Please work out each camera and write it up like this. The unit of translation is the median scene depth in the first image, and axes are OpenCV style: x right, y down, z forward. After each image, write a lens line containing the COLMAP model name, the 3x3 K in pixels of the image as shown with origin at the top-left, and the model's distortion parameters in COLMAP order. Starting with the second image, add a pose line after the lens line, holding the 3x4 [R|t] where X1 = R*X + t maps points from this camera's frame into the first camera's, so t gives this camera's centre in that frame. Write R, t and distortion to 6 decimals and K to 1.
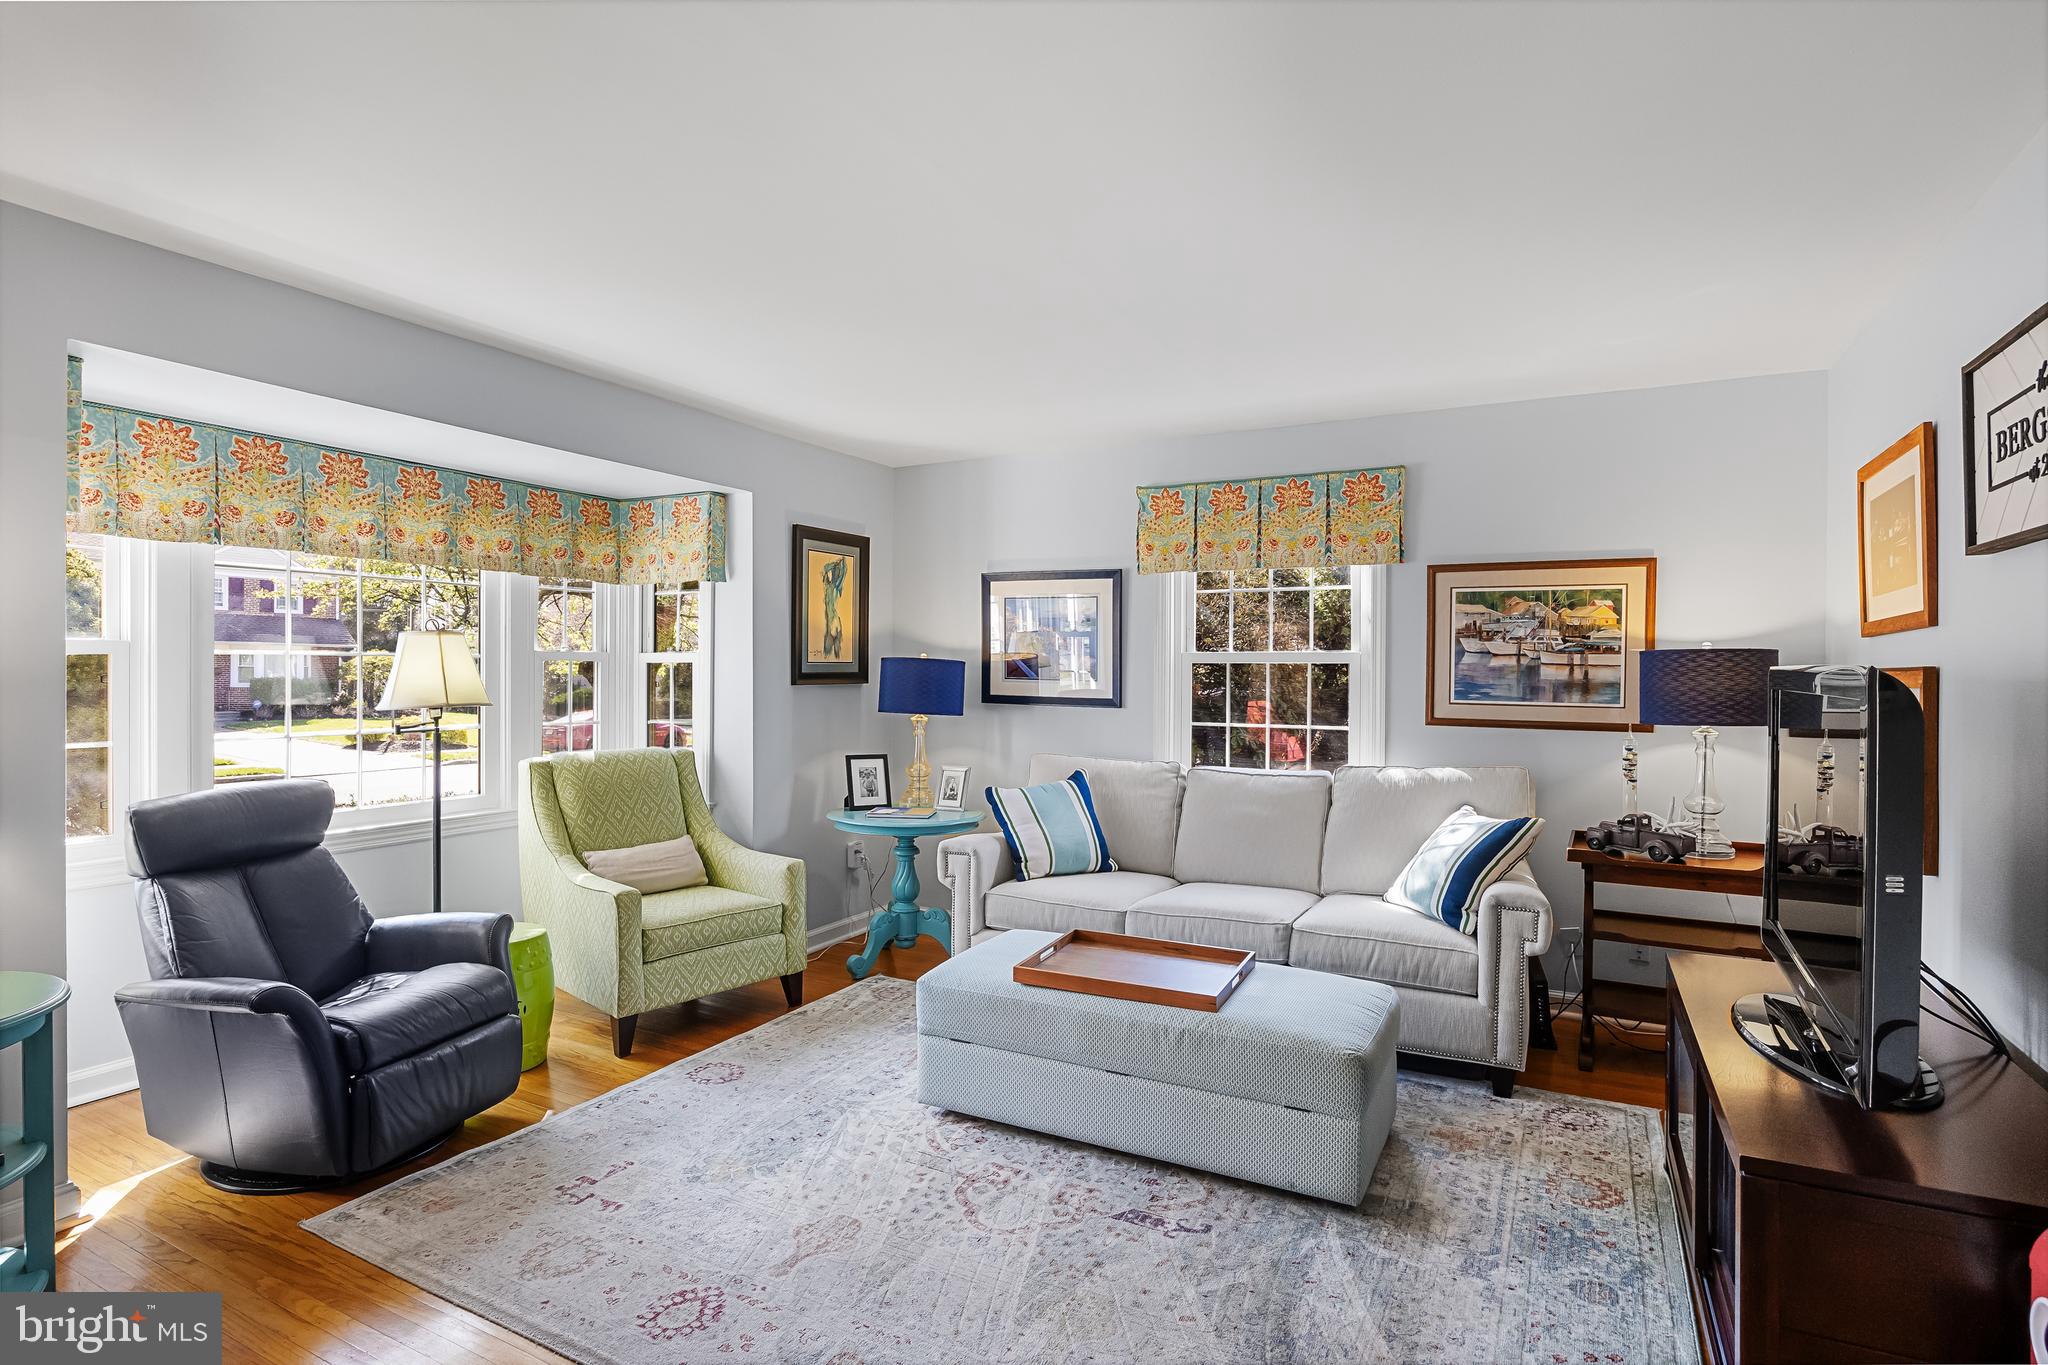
lens RADIAL K [[1020.1, 0, 1030.3], [0, 1020.1, 675.9], [0, 0, 1]] dist [-0.012750, -0.000082]
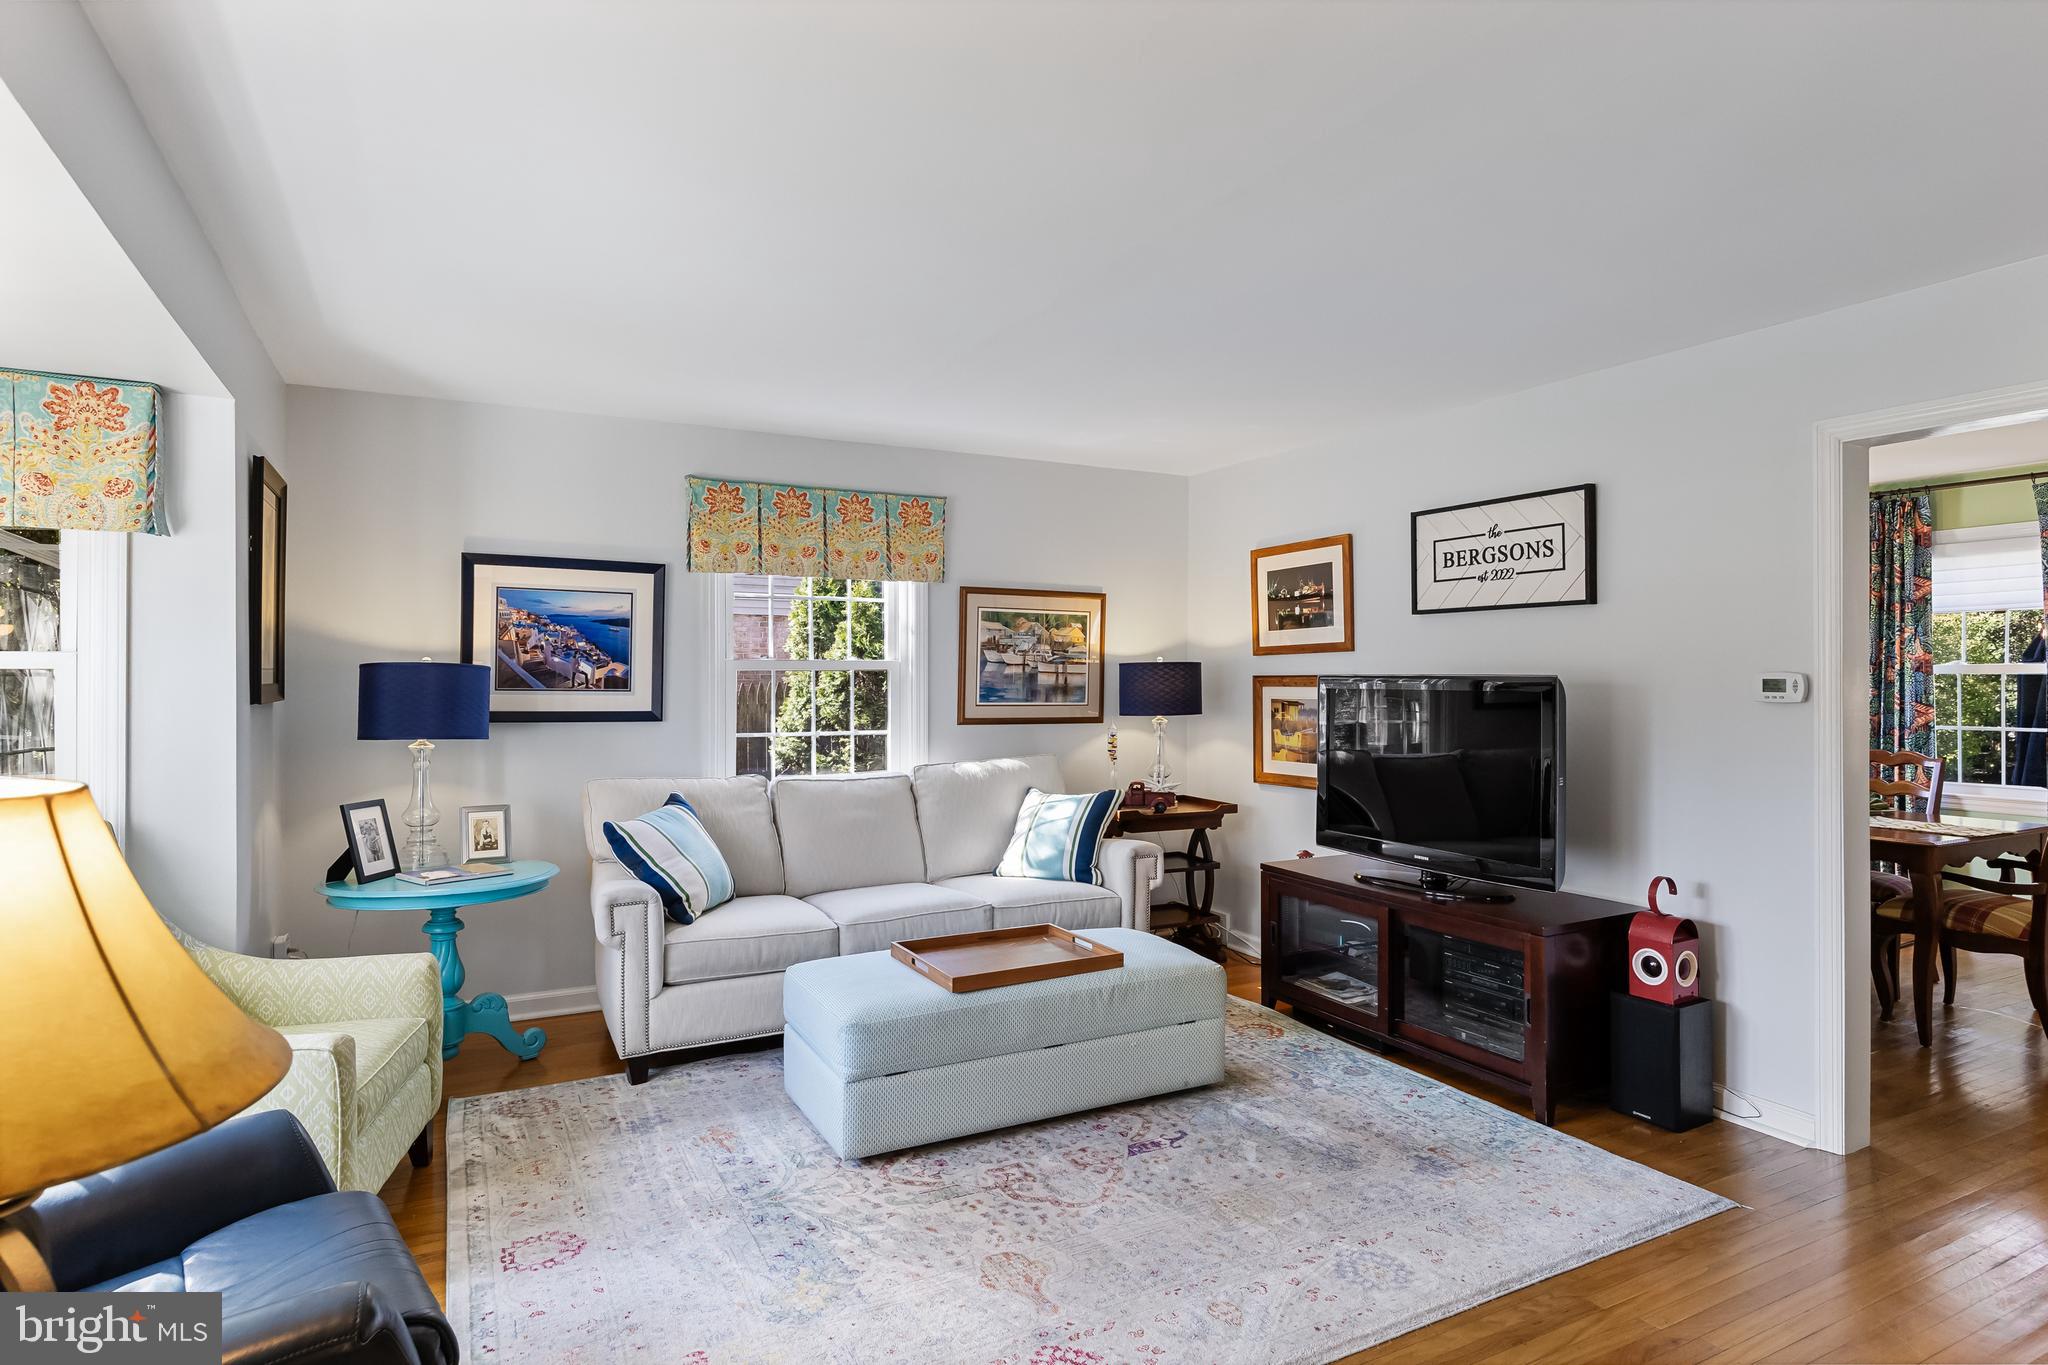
lens RADIAL K [[1095.3, 0, 1036.1], [0, 1095.3, 676.2], [0, 0, 1]] dist [-0.002944, -0.002740]
pose [[0.569440, -0.003392, 0.822026, -0.617513], [0.007199, 0.999974, -0.000860, -0.005346], [-0.822001, 0.006408, 0.569450, 0.235780]]
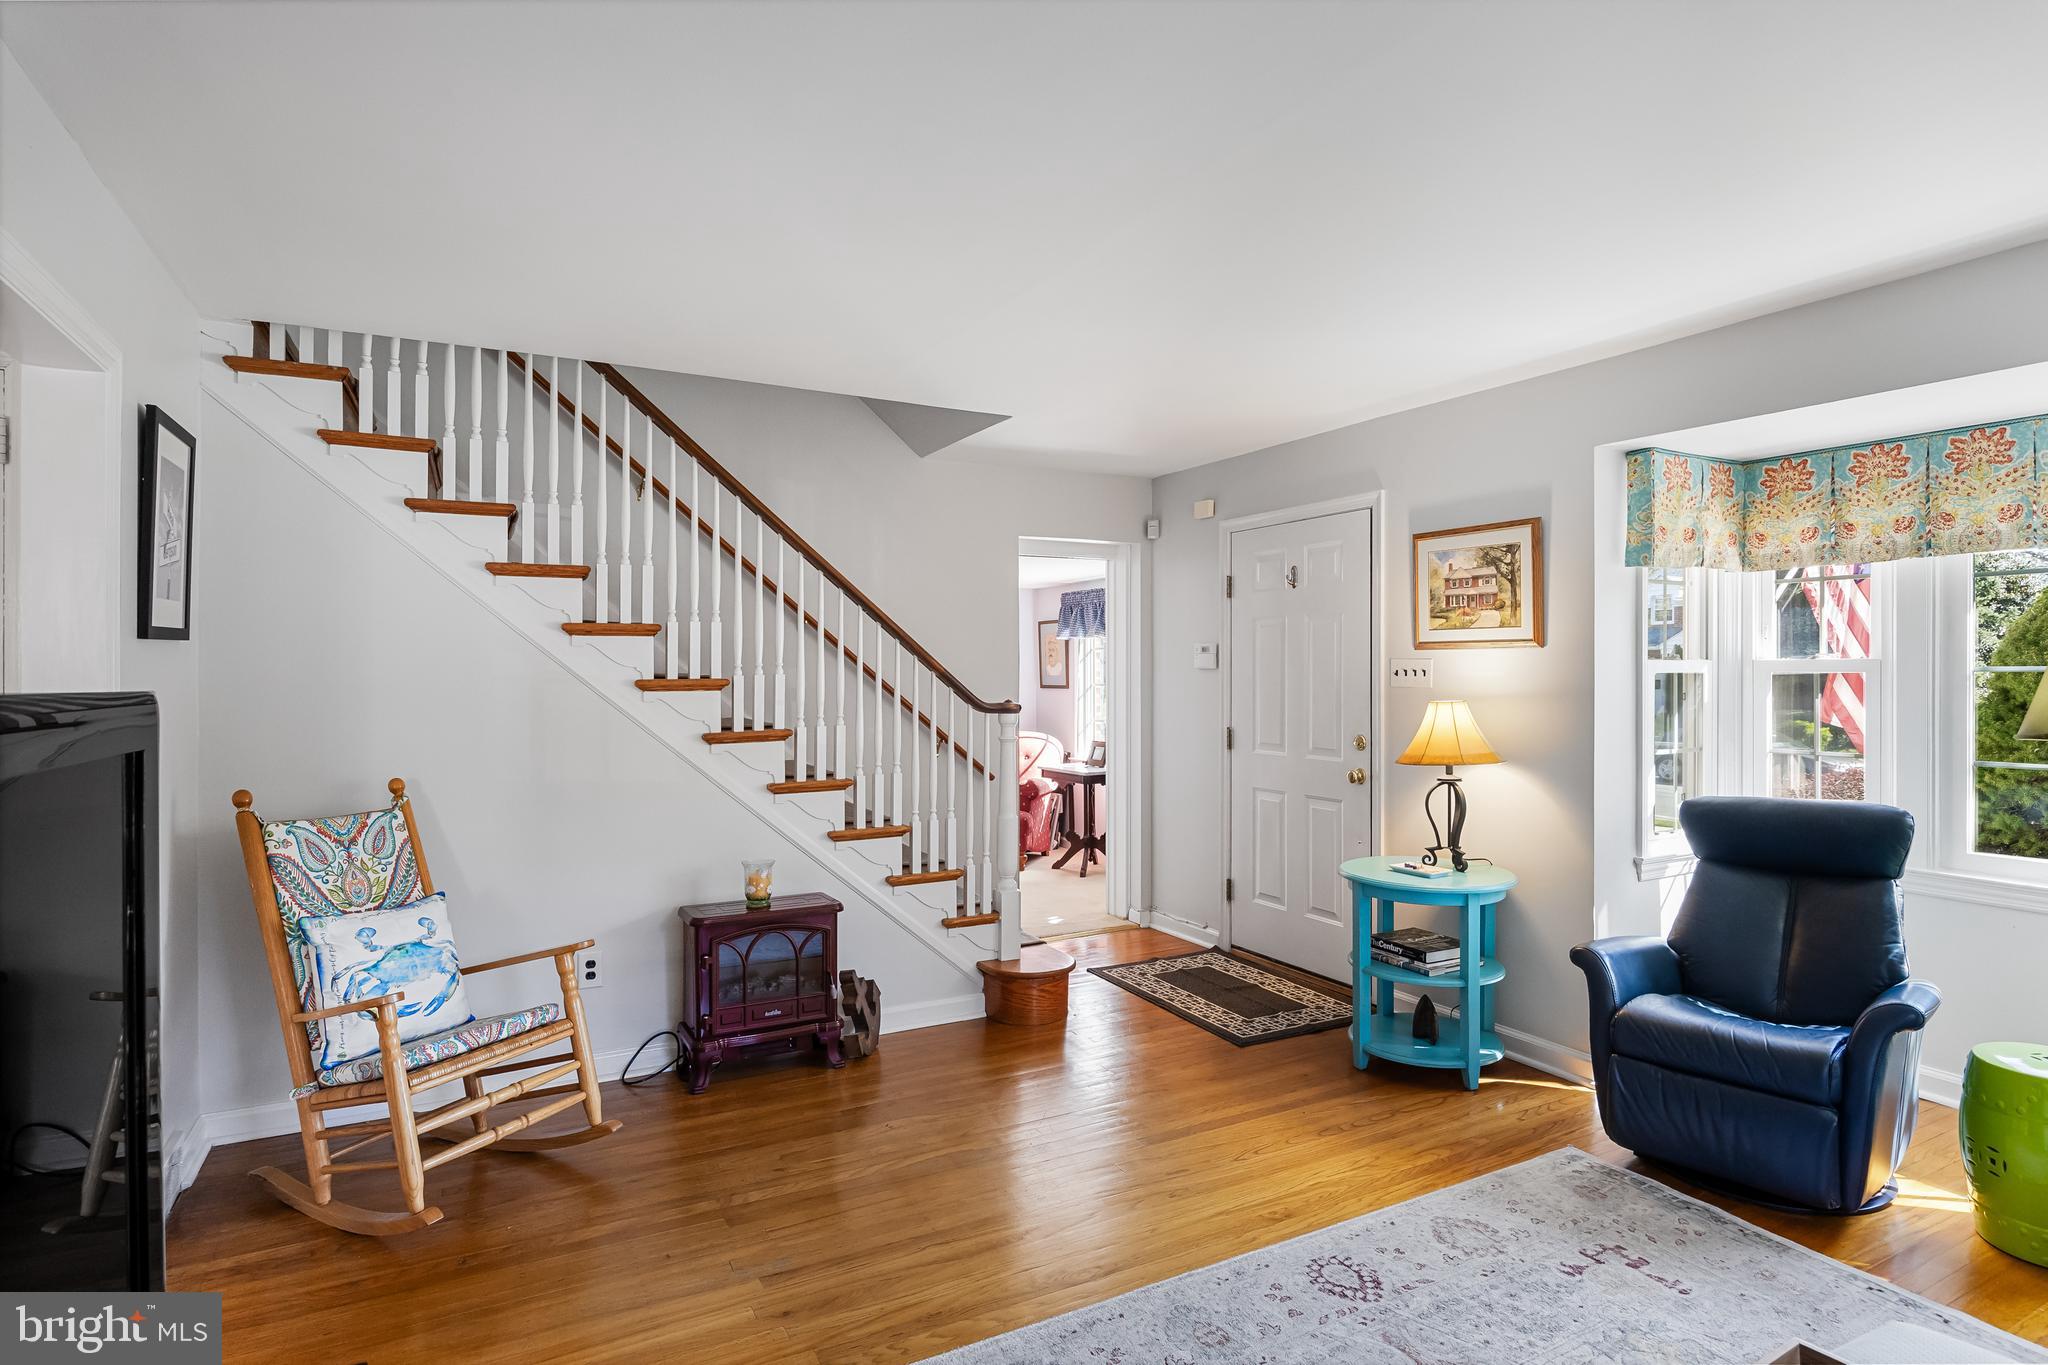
lens RADIAL K [[1095.3, 0, 1064.2], [0, 1095.3, 675.9], [0, 0, 1]] dist [-0.002944, -0.002740]
pose [[-0.544196, -0.004240, -0.838948, 0.422473], [-0.008945, 0.999960, 0.000749, -0.008309], [0.838911, 0.007912, -0.544212, 0.723683]]
